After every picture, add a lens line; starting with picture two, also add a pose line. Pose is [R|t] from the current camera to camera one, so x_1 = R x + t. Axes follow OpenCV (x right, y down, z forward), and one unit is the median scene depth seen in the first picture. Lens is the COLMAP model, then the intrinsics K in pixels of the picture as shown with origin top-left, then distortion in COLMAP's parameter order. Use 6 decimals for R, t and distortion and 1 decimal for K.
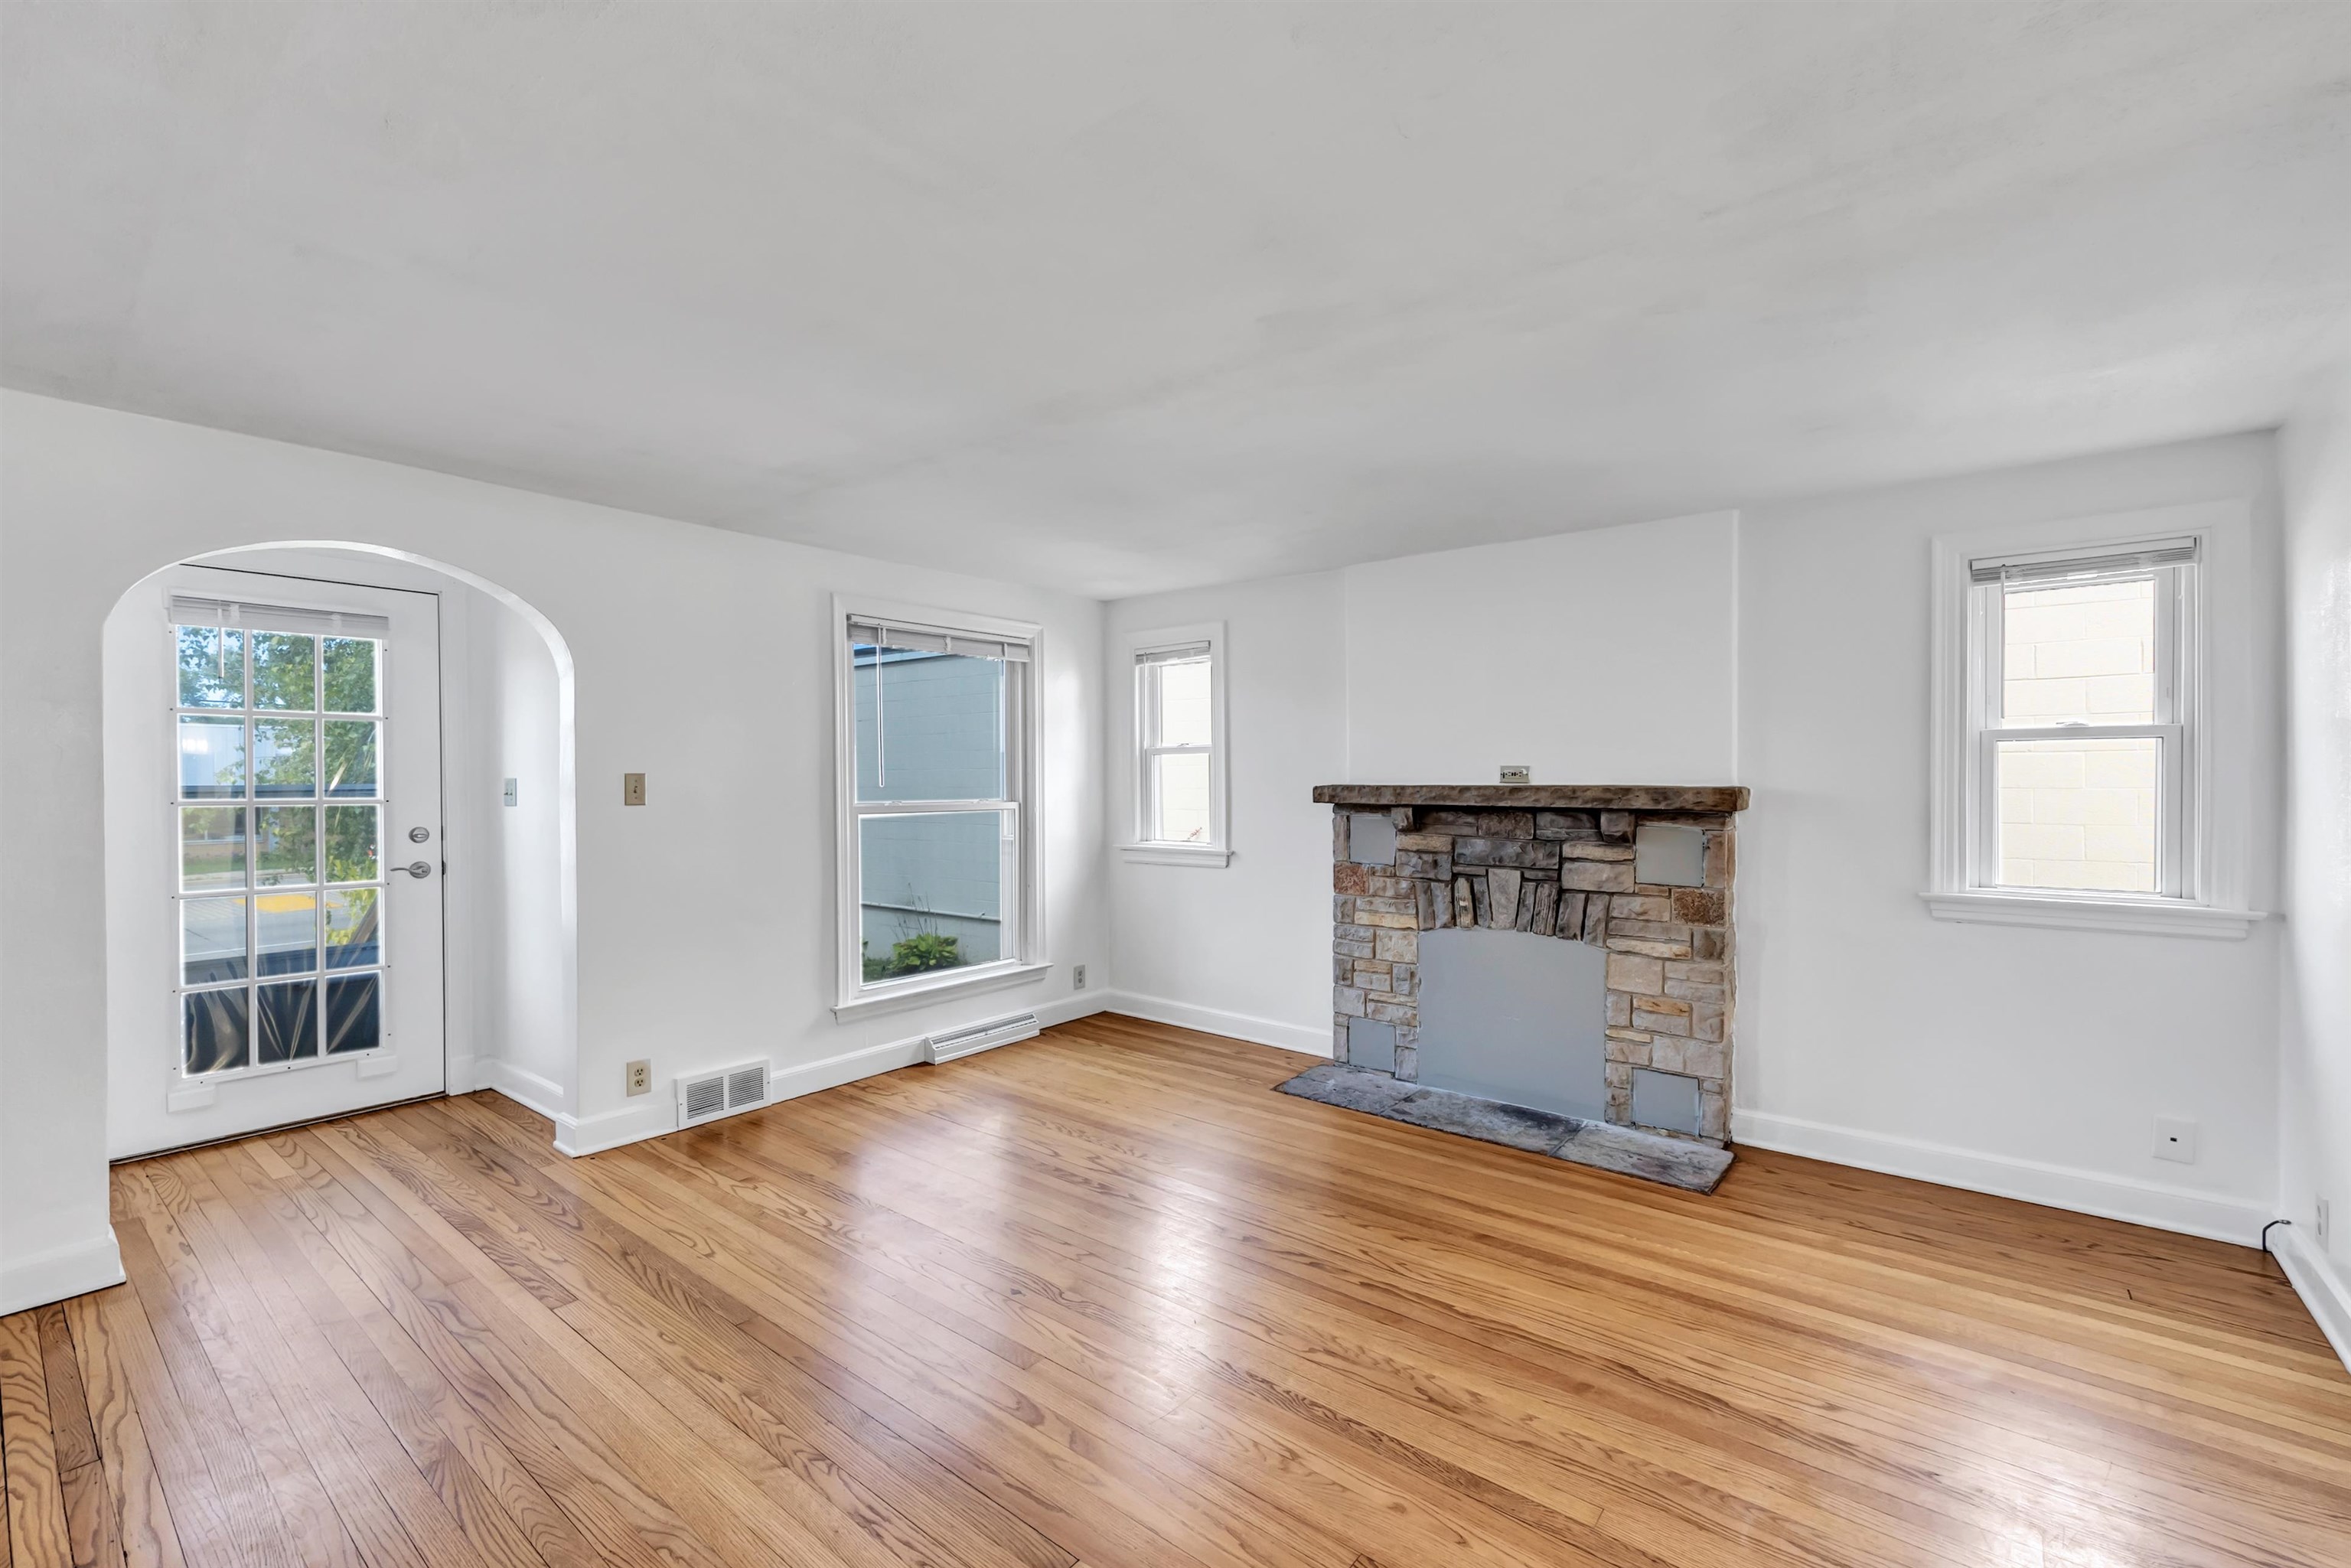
lens RADIAL K [[954.2, 0, 1166.5], [0, 954.2, 785.9], [0, 0, 1]] dist [-0.008028, 0.000307]
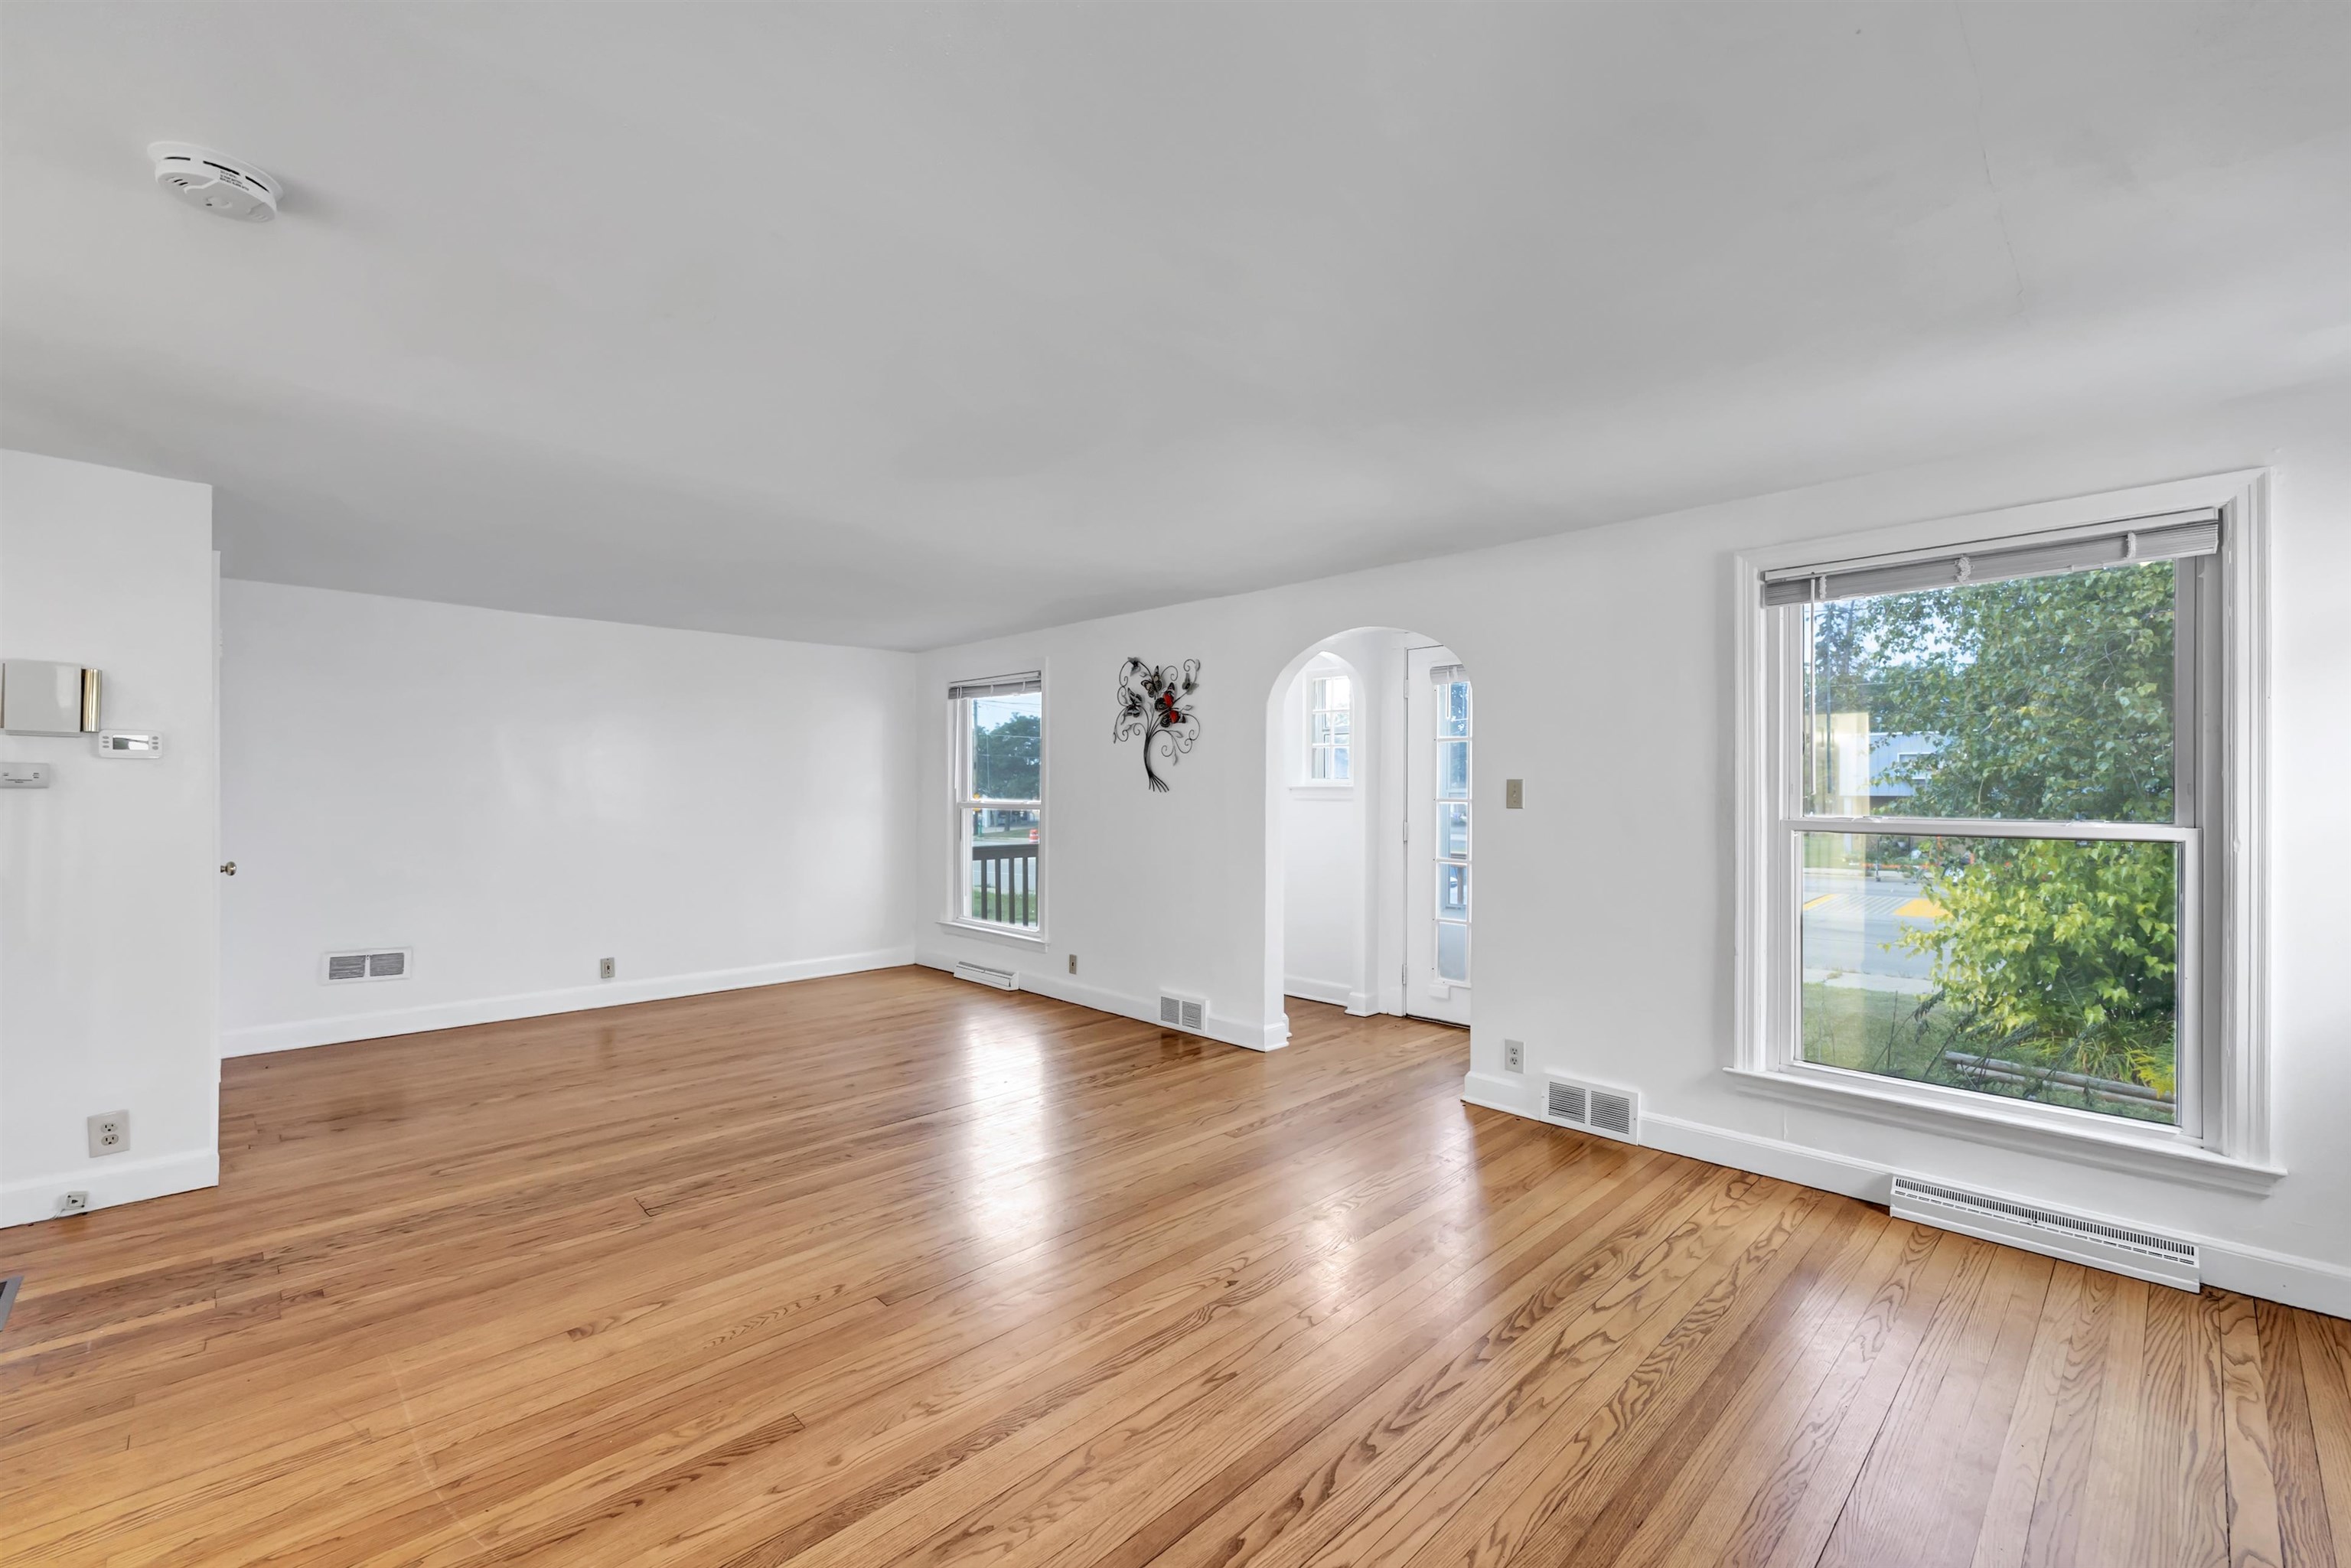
lens RADIAL K [[1021.9, 0, 1167.1], [0, 1021.9, 789.5], [0, 0, 1]] dist [-0.000454, 0.000039]
pose [[-0.122426, 0.006823, -0.992454, 0.608836], [-0.004664, 0.999961, 0.007450, -0.007740], [0.992467, 0.005540, -0.122389, 0.683036]]
